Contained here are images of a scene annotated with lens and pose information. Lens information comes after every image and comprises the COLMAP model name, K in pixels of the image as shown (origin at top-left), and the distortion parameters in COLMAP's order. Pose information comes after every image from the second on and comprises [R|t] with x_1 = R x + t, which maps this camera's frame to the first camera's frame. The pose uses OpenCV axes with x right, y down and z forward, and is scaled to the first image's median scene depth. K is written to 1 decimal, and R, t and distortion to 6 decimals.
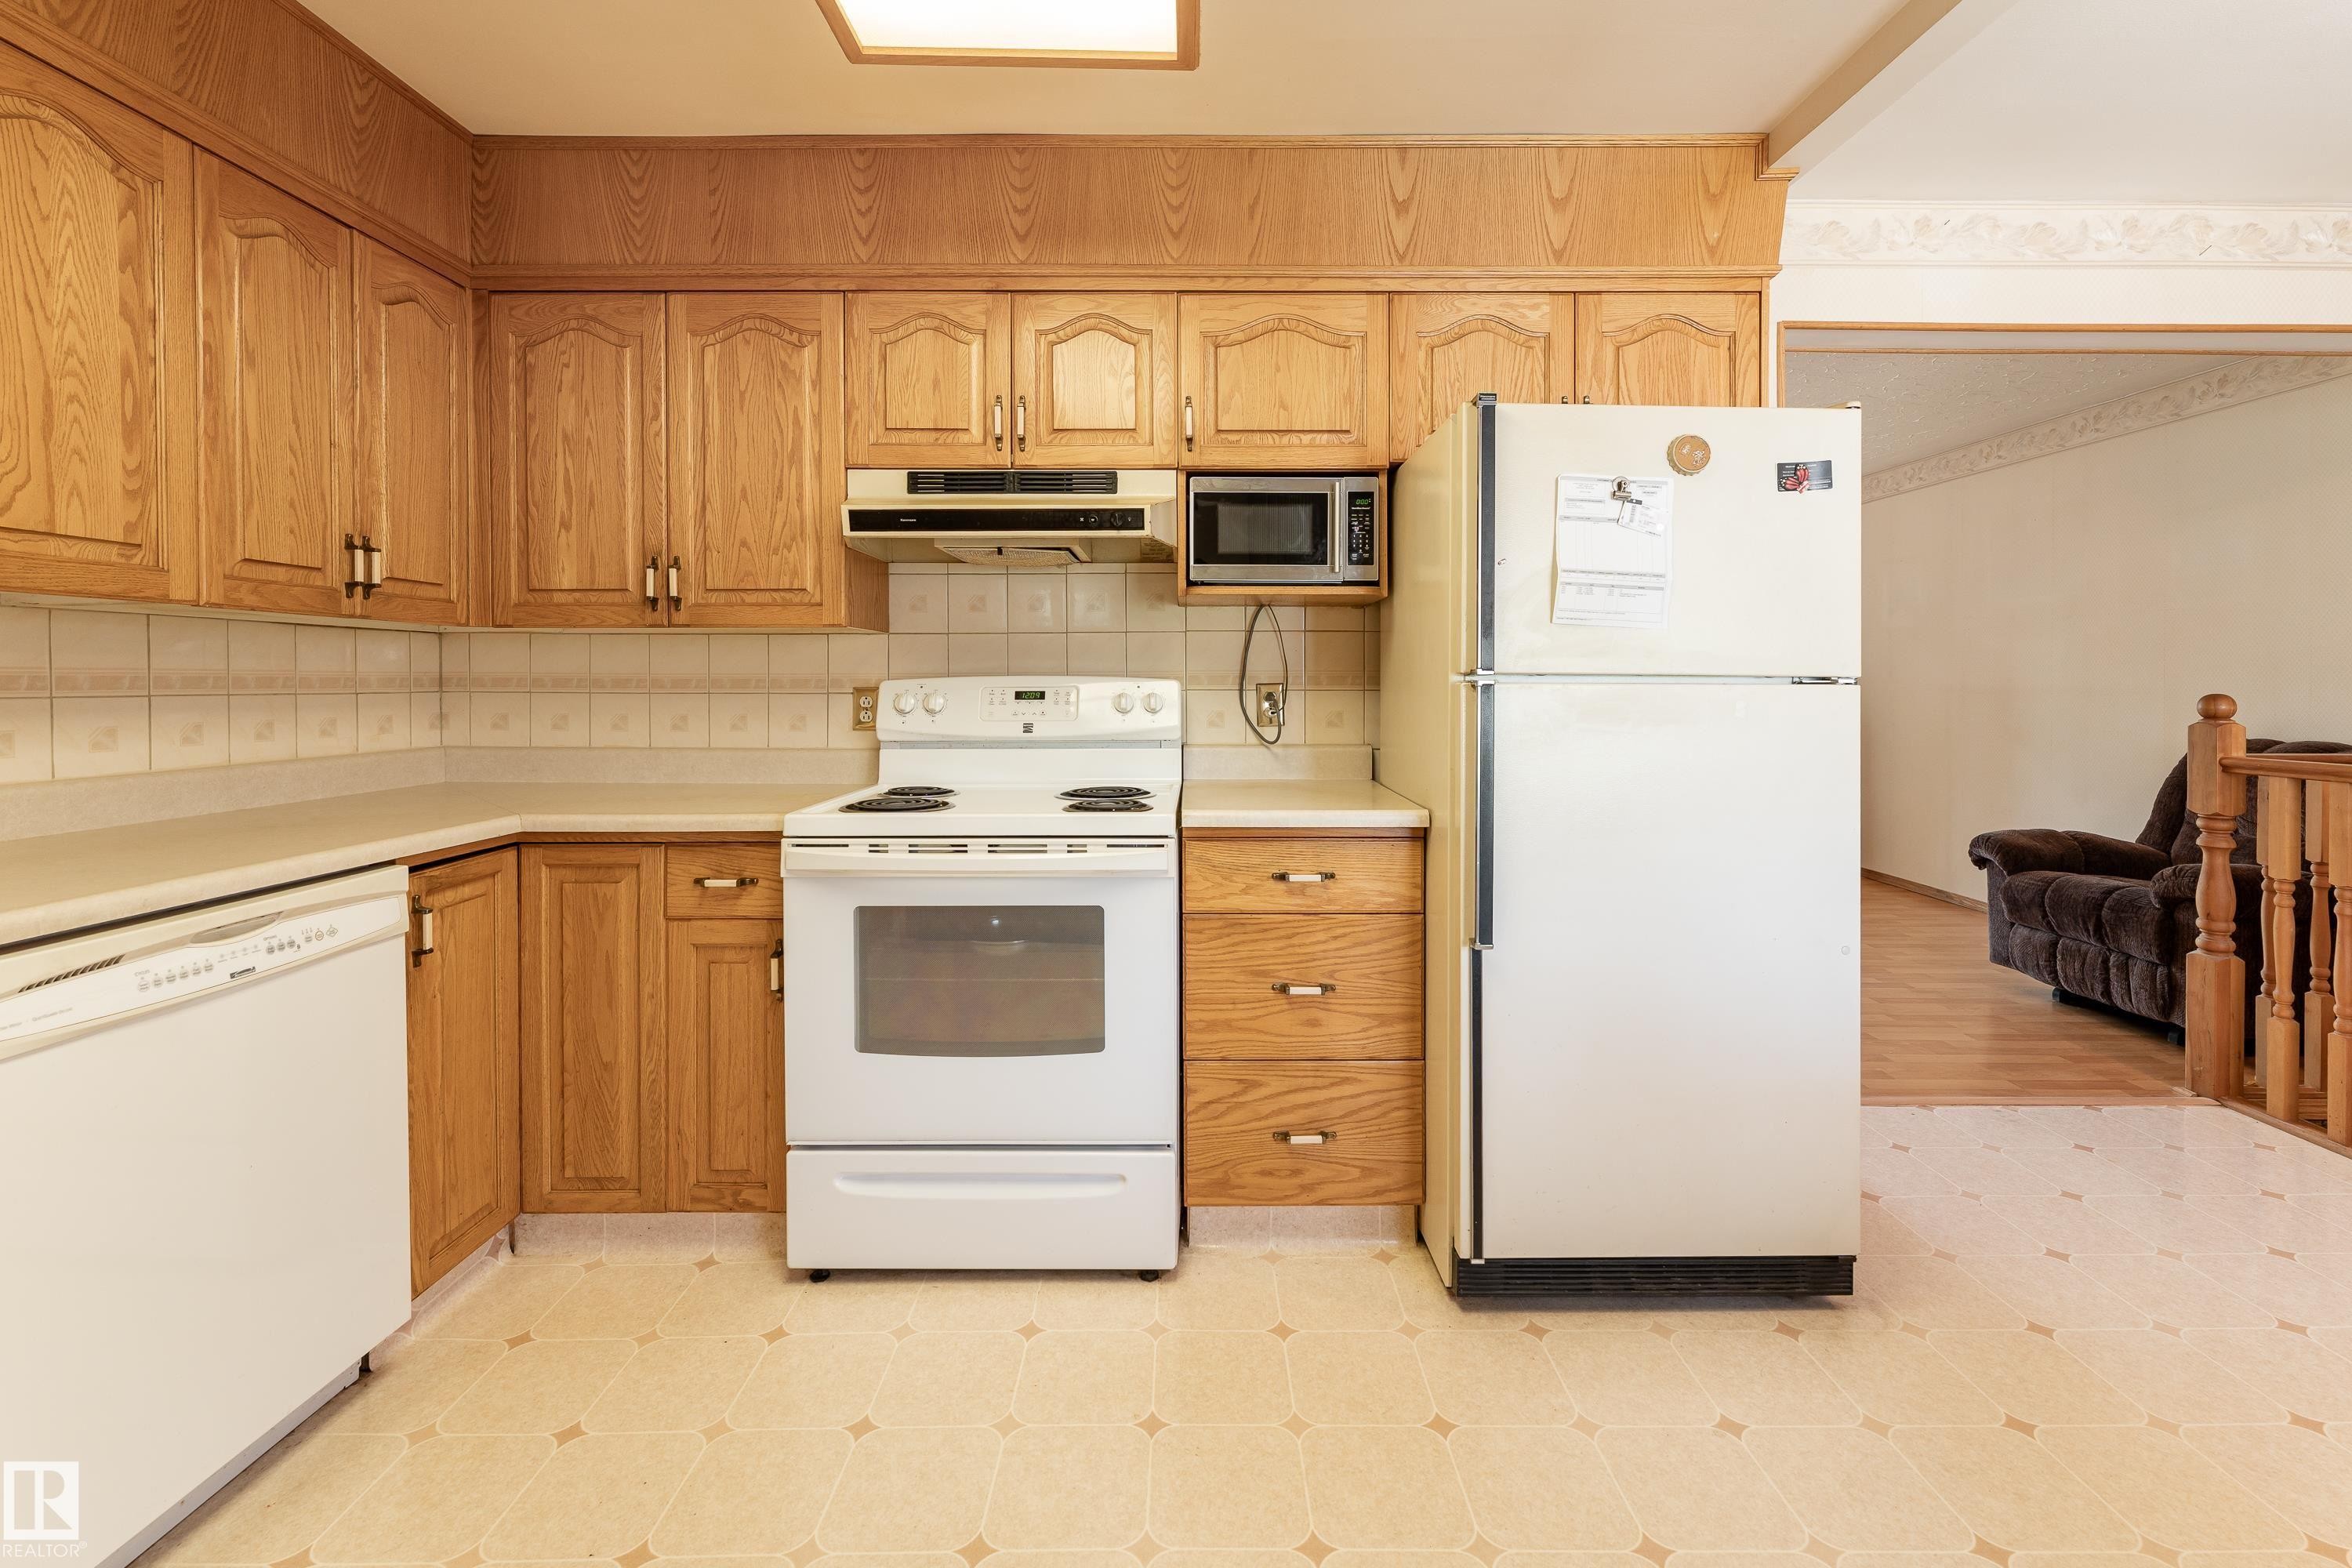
lens RADIAL K [[1026.5, 0, 1172.7], [0, 1026.5, 685.4], [0, 0, 1]] dist [0.014765, 0.000203]
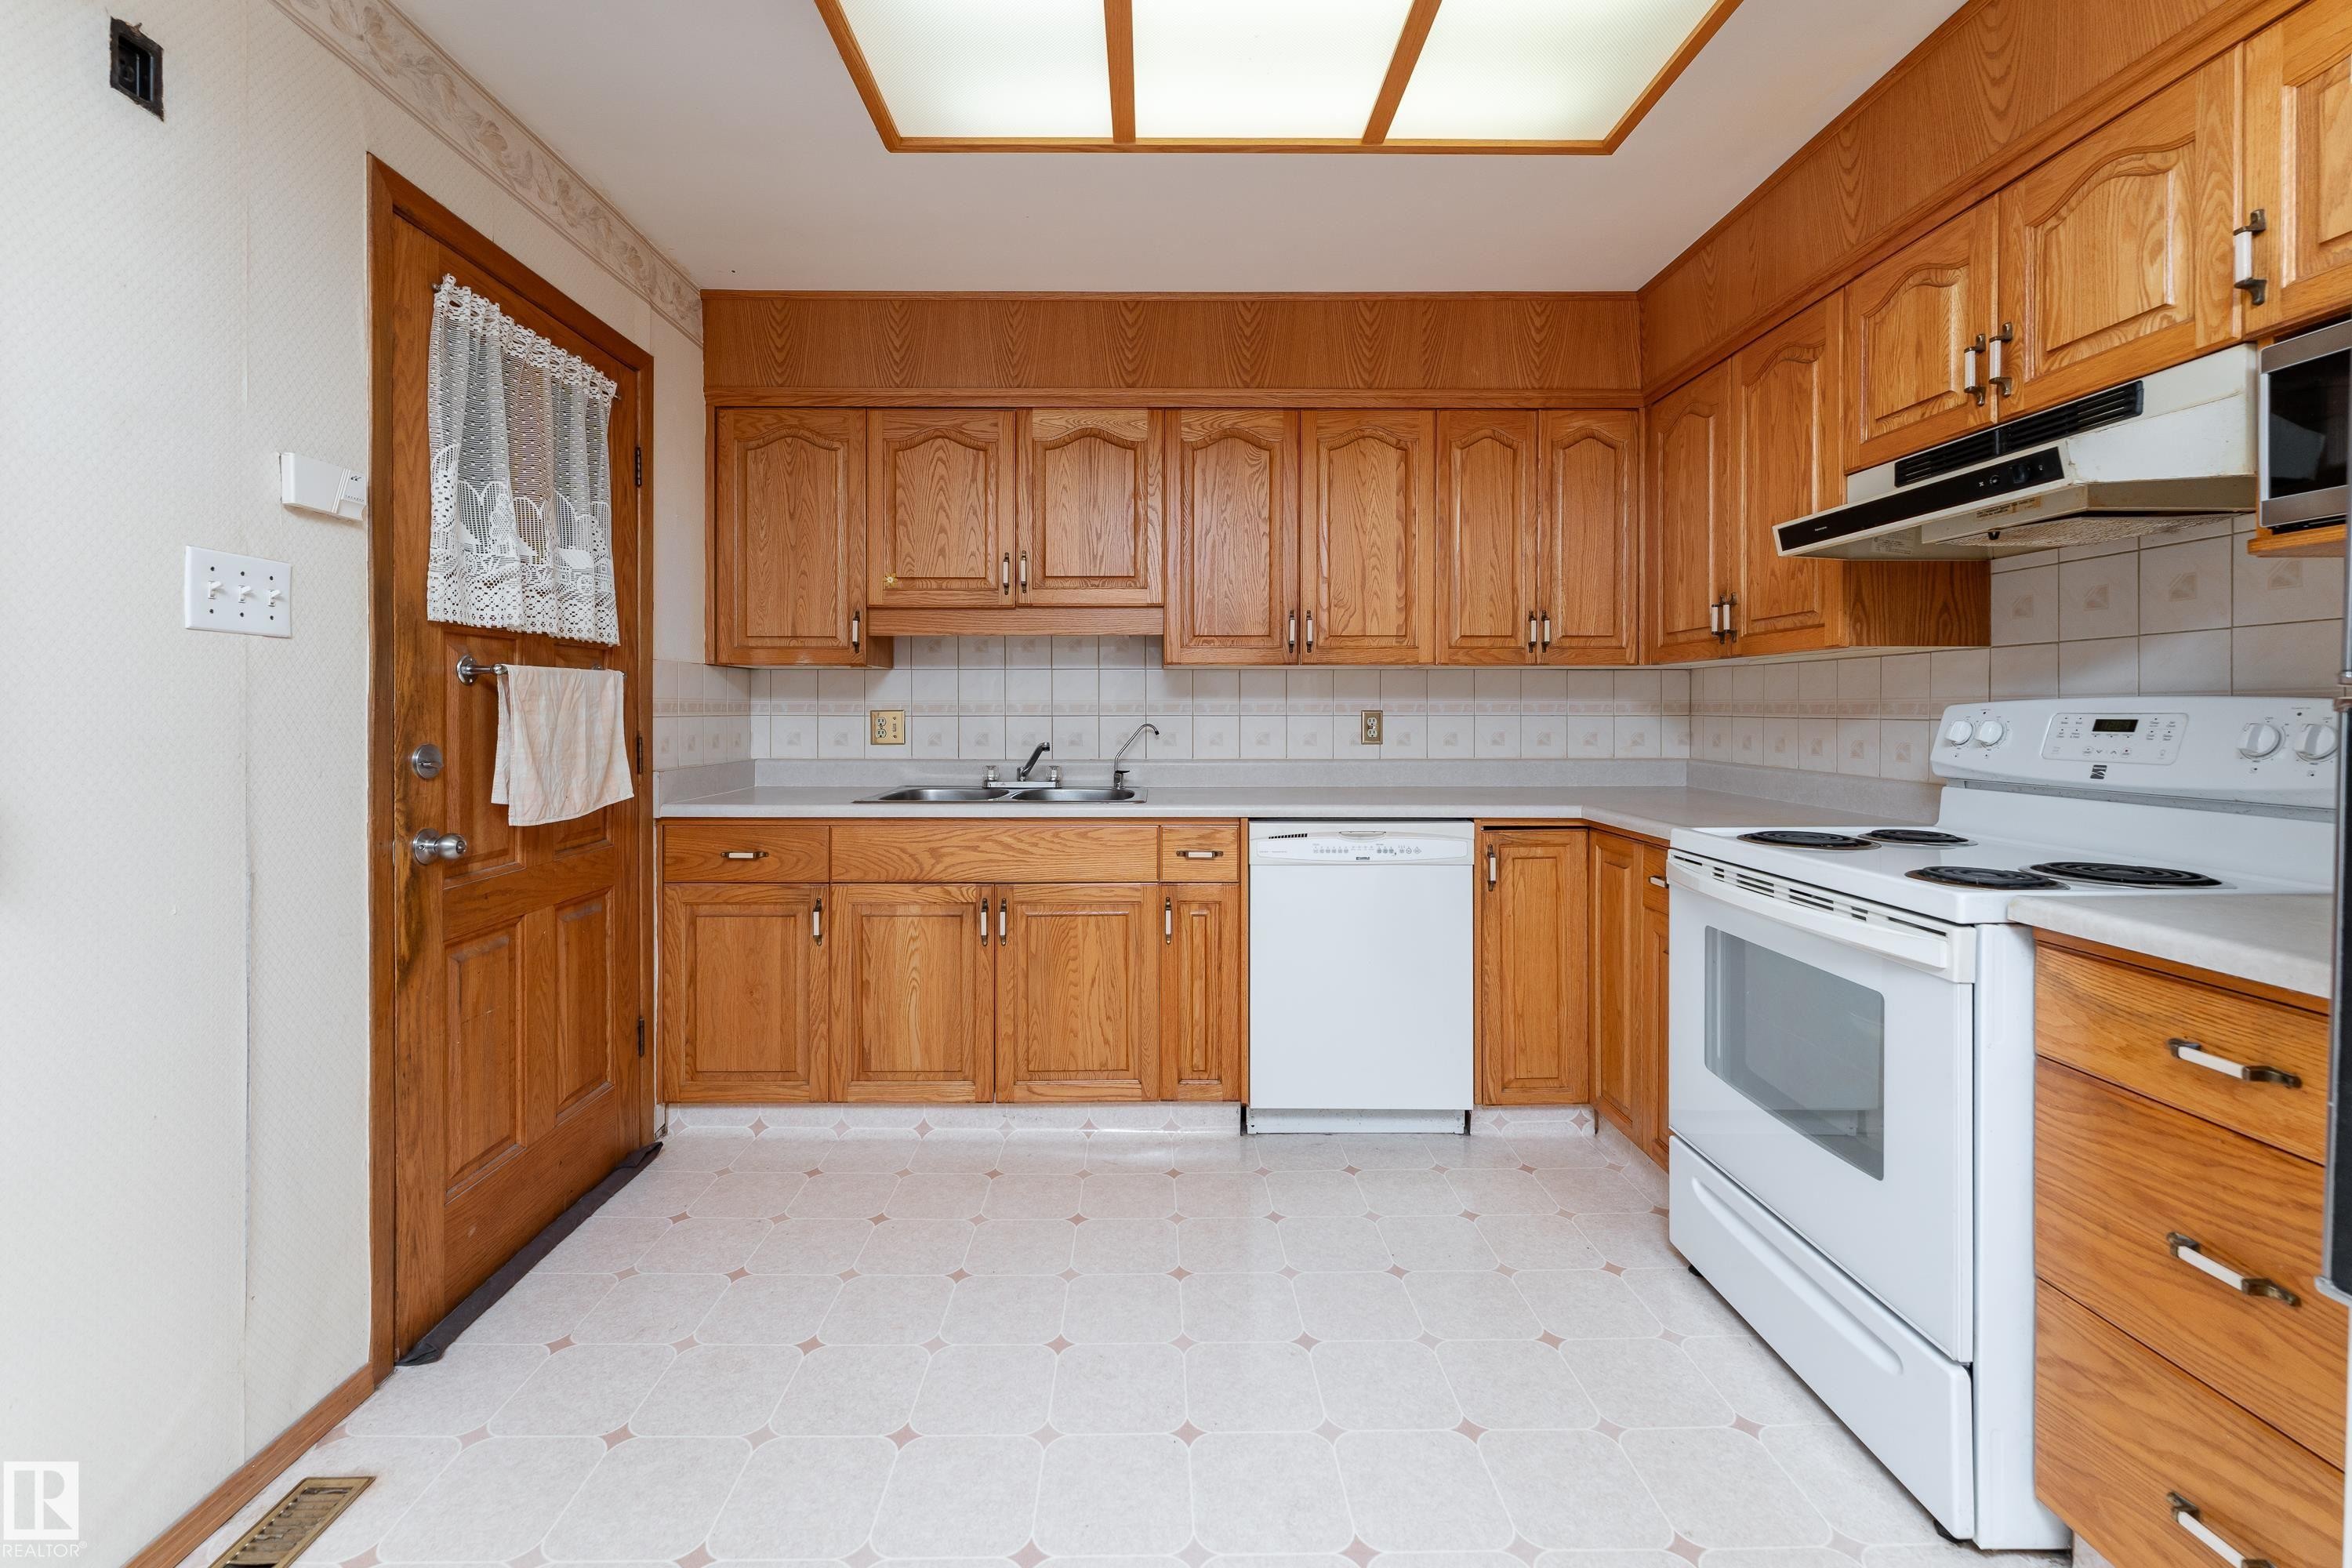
lens RADIAL K [[982.1, 0, 1155.9], [0, 982.1, 710.1], [0, 0, 1]] dist [0.004002, -0.000661]
pose [[0.003483, 0.000882, -0.999994, 0.669784], [-0.004269, 0.999991, 0.000867, 0.001877], [0.999985, 0.004266, 0.003486, 0.448749]]
